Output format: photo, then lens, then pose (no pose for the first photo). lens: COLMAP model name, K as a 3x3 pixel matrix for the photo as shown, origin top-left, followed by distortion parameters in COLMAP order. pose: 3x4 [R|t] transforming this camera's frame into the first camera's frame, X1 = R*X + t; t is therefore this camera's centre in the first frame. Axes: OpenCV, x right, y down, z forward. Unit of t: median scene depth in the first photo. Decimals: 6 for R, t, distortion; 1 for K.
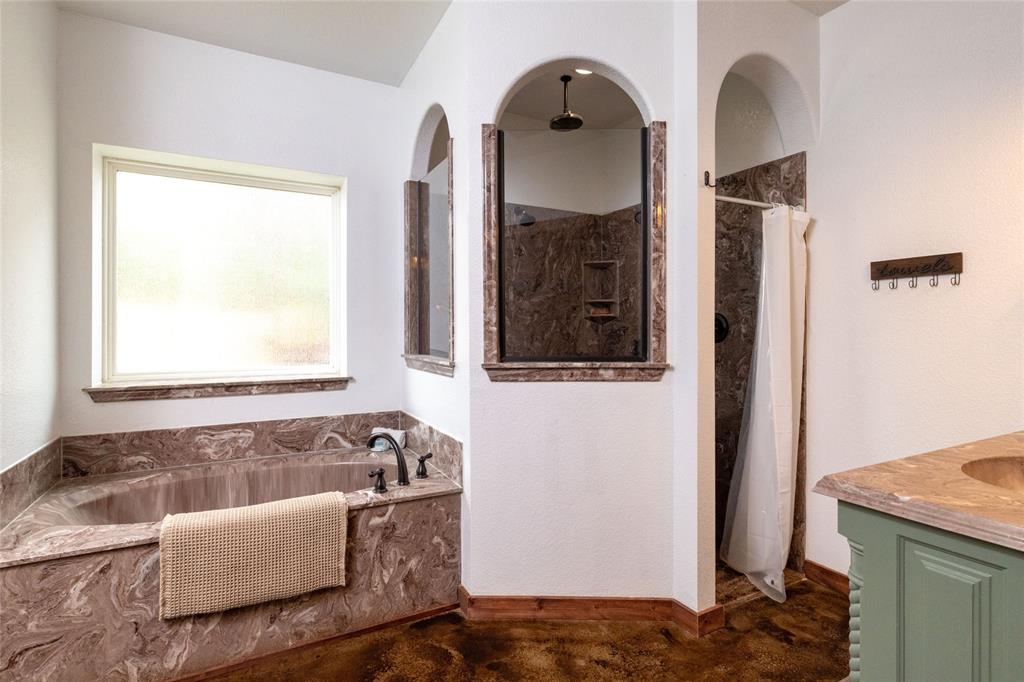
lens RADIAL K [[501.8, 0, 511.0], [0, 501.8, 334.5], [0, 0, 1]] dist [0.004739, -0.000170]
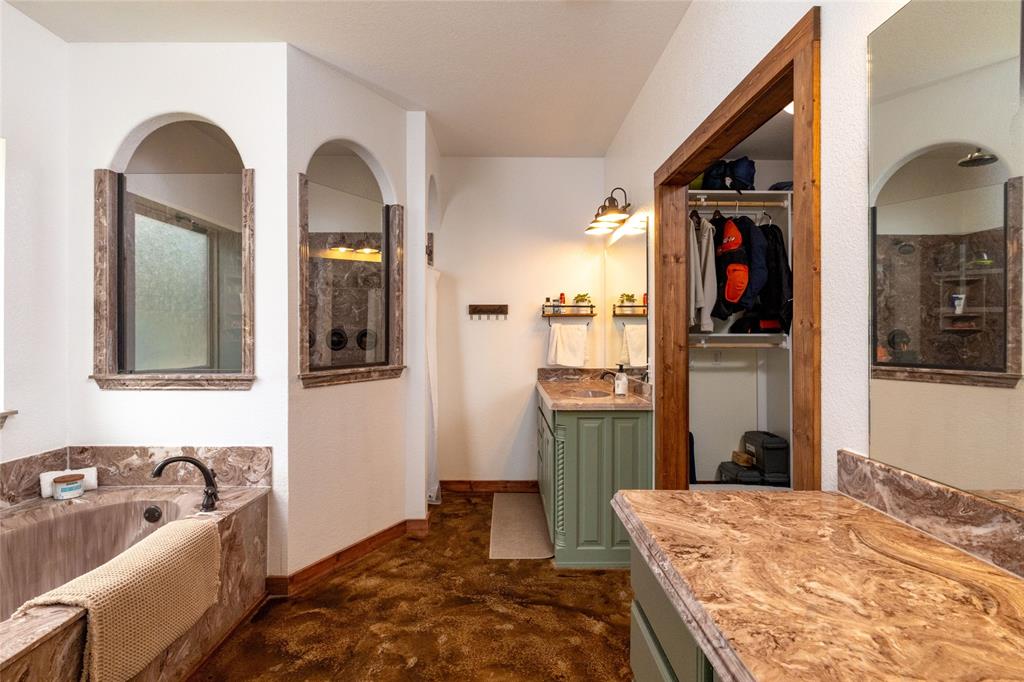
lens RADIAL K [[501.8, 0, 509.7], [0, 501.8, 336.5], [0, 0, 1]] dist [0.004739, -0.000170]
pose [[0.467522, -0.005193, 0.883966, -0.777555], [0.006308, 0.999977, 0.002539, -0.027479], [-0.883959, 0.004389, 0.467544, 0.005418]]
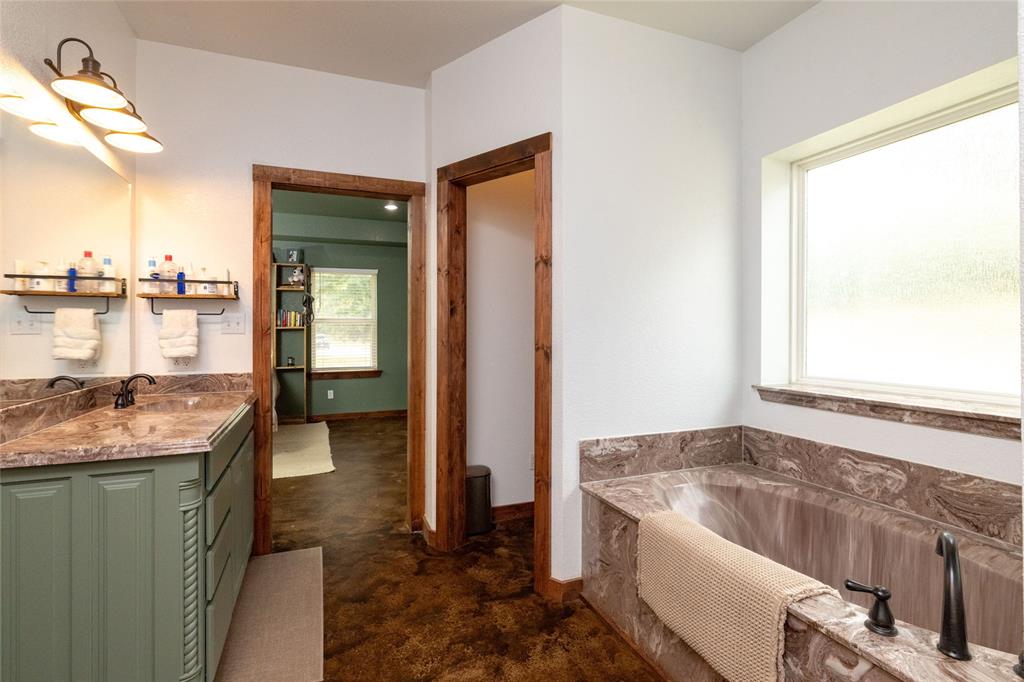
lens RADIAL K [[501.8, 0, 514.9], [0, 501.8, 335.8], [0, 0, 1]] dist [0.004739, -0.000170]
pose [[-0.115014, 0.009485, -0.993319, 0.294631], [-0.007432, 0.999918, 0.010408, -0.008161], [0.993336, 0.008580, -0.114934, 0.600754]]
